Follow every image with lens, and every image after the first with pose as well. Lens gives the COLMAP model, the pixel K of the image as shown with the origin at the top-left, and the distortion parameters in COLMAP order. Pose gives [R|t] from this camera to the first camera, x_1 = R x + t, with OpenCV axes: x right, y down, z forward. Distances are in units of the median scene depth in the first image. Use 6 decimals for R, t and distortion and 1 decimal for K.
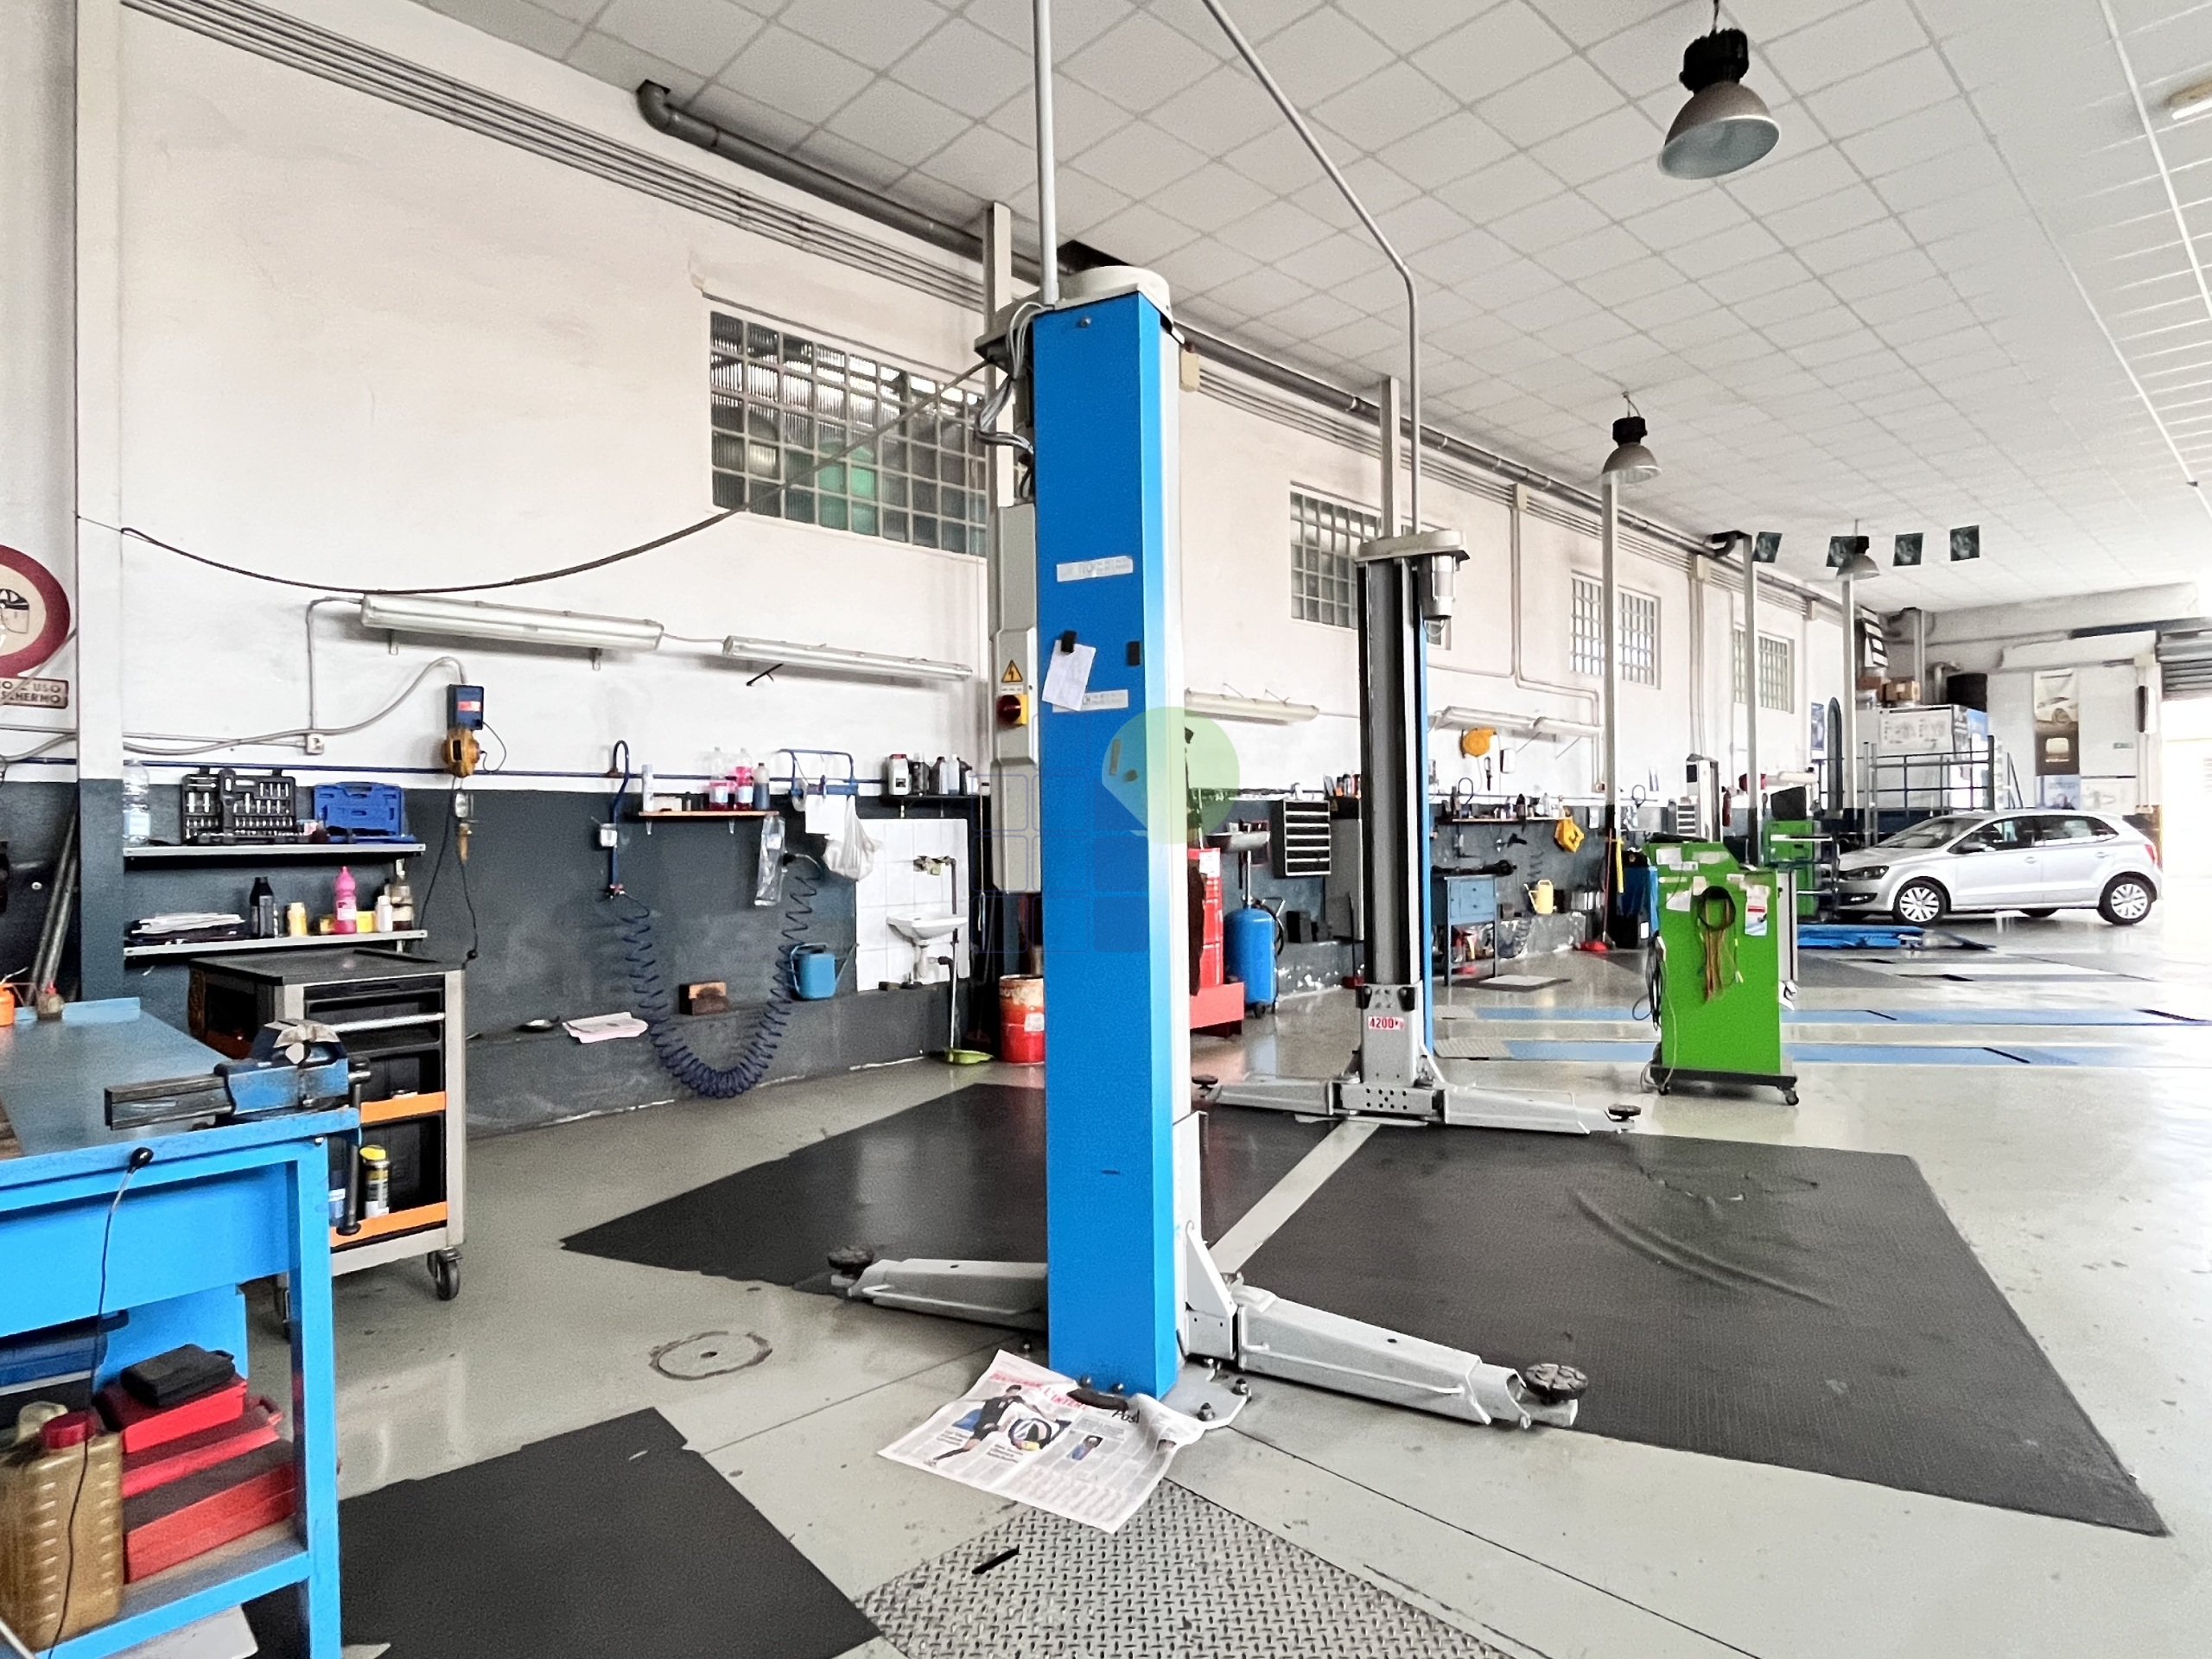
lens RADIAL K [[1210.9, 0, 1099.7], [0, 1210.9, 833.2], [0, 0, 1]] dist [-0.002446, -0.000347]
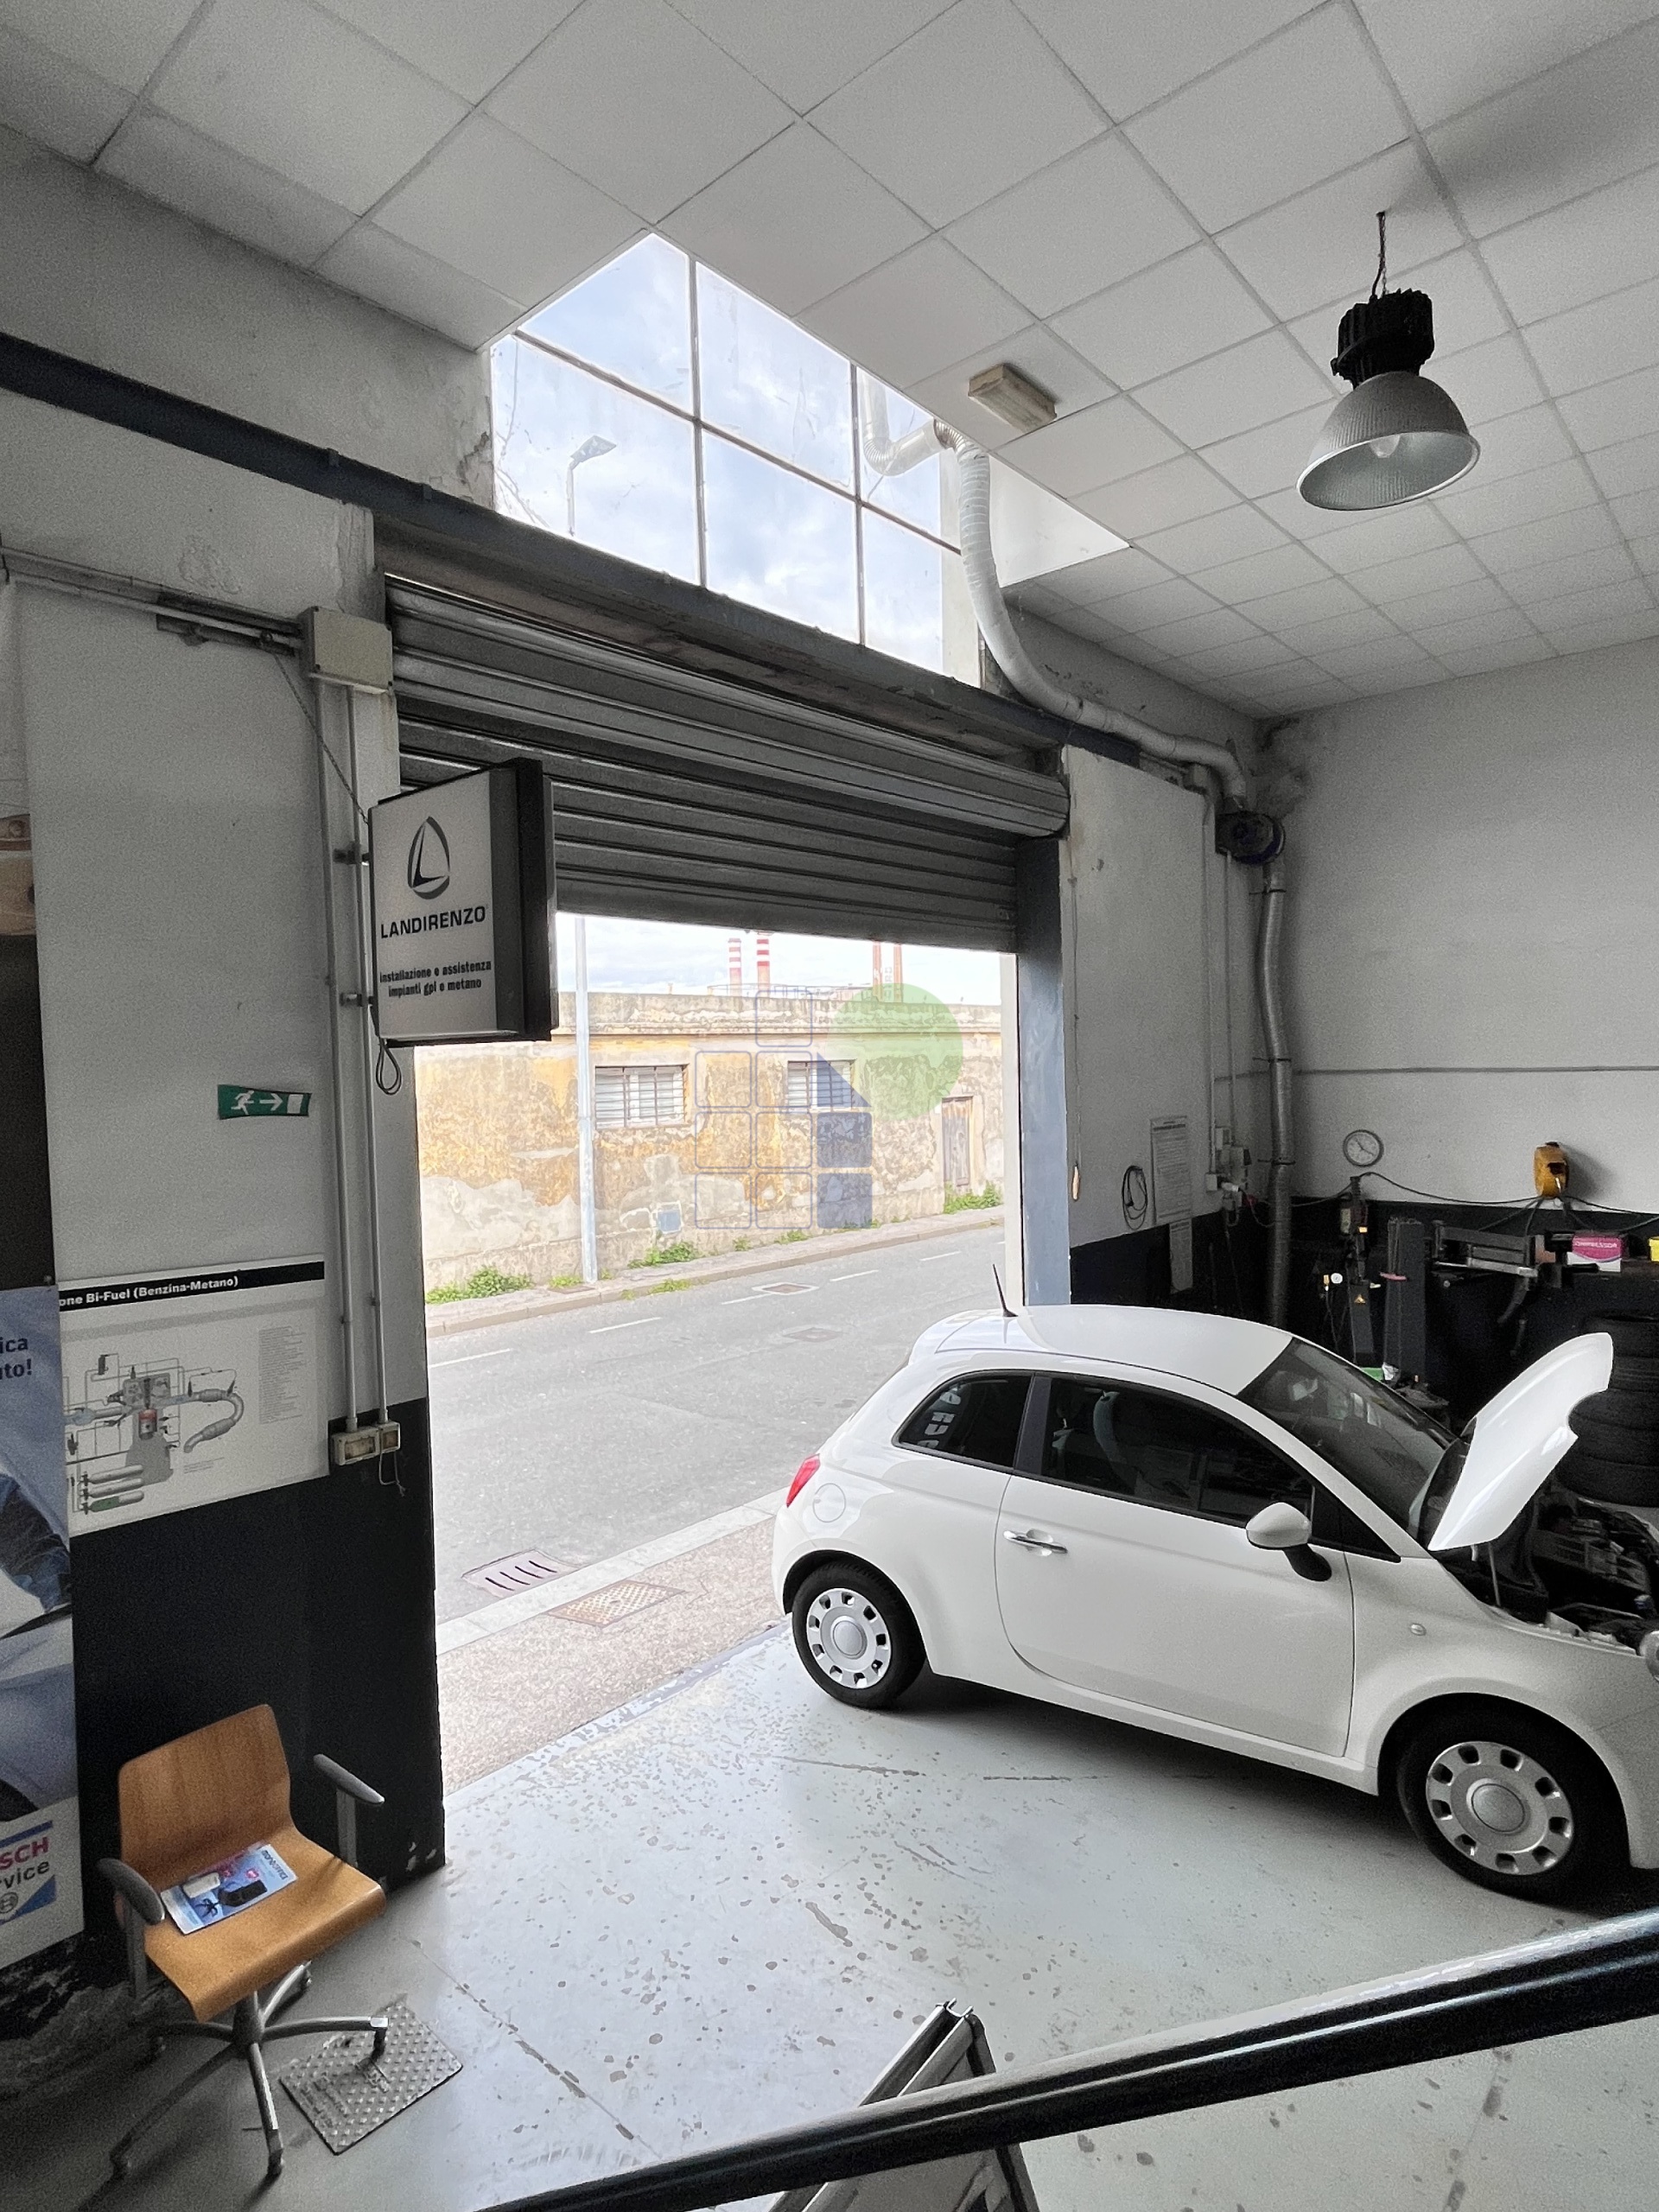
lens RADIAL K [[1210.9, 0, 828.1], [0, 1210.9, 1109.7], [0, 0, 1]] dist [-0.002446, -0.000347]
pose [[-0.092550, -0.016872, 0.995565, 1.020908], [0.028751, 0.999394, 0.019610, -0.111473], [-0.995293, 0.030438, -0.092008, 1.440702]]
